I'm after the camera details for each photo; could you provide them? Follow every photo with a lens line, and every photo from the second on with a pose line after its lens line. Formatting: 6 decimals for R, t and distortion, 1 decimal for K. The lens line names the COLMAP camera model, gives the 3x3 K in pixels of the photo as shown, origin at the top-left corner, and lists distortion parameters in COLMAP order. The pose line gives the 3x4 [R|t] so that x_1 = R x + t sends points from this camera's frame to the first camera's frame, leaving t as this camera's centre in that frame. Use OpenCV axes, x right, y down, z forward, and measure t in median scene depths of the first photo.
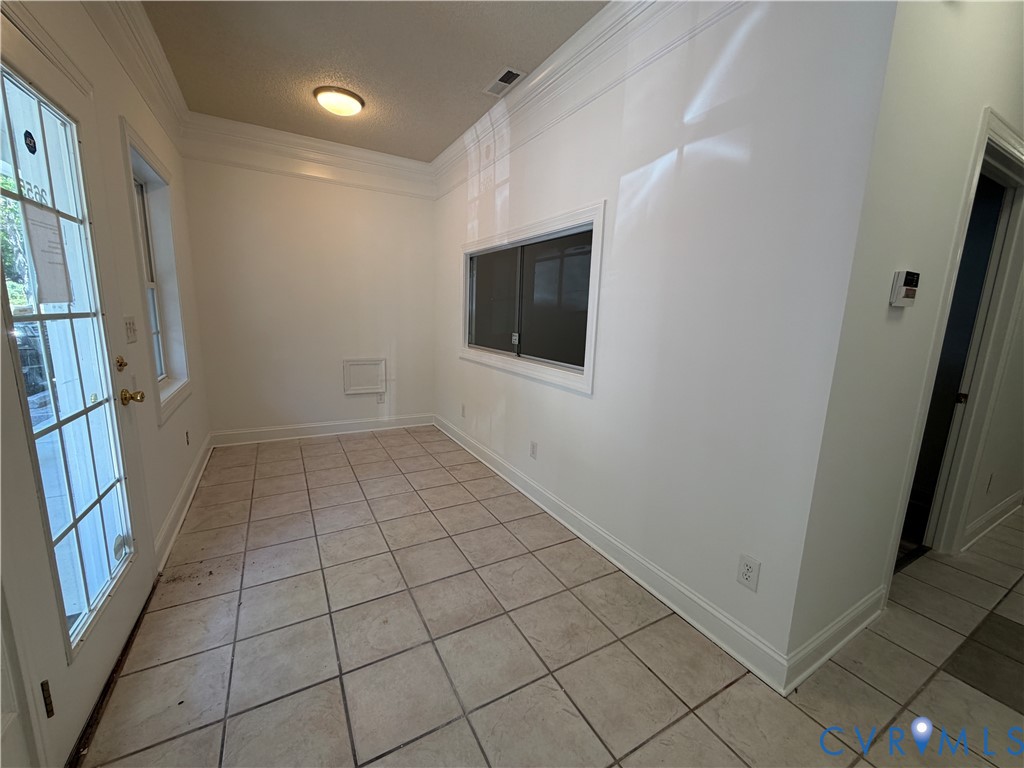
lens RADIAL K [[410.0, 0, 512.0], [0, 410.0, 384.0], [0, 0, 1]] dist [0.001030, 0.000473]
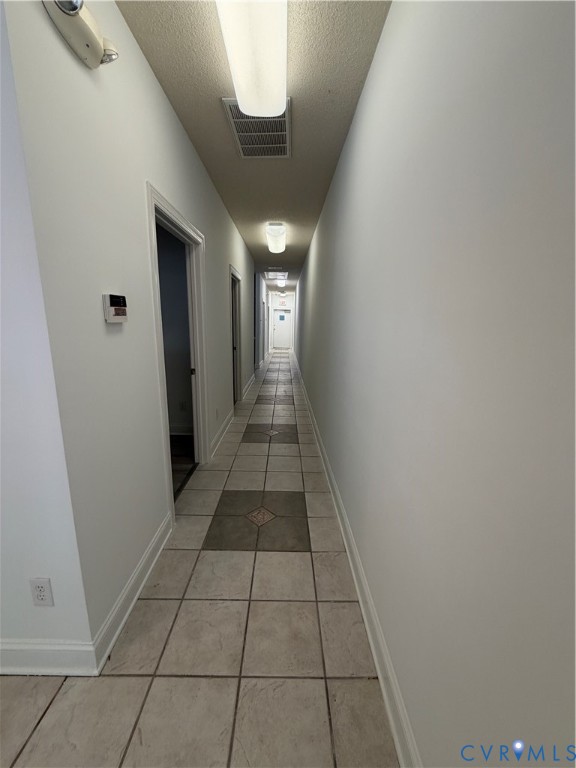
lens RADIAL K [[307.5, 0, 288.0], [0, 307.5, 384.0], [0, 0, 1]] dist [0.001030, 0.000473]
pose [[0.484705, -0.197402, 0.852111, 0.327483], [0.152246, 0.978370, 0.140050, -0.050640], [-0.861326, 0.061848, 0.504275, 0.074121]]
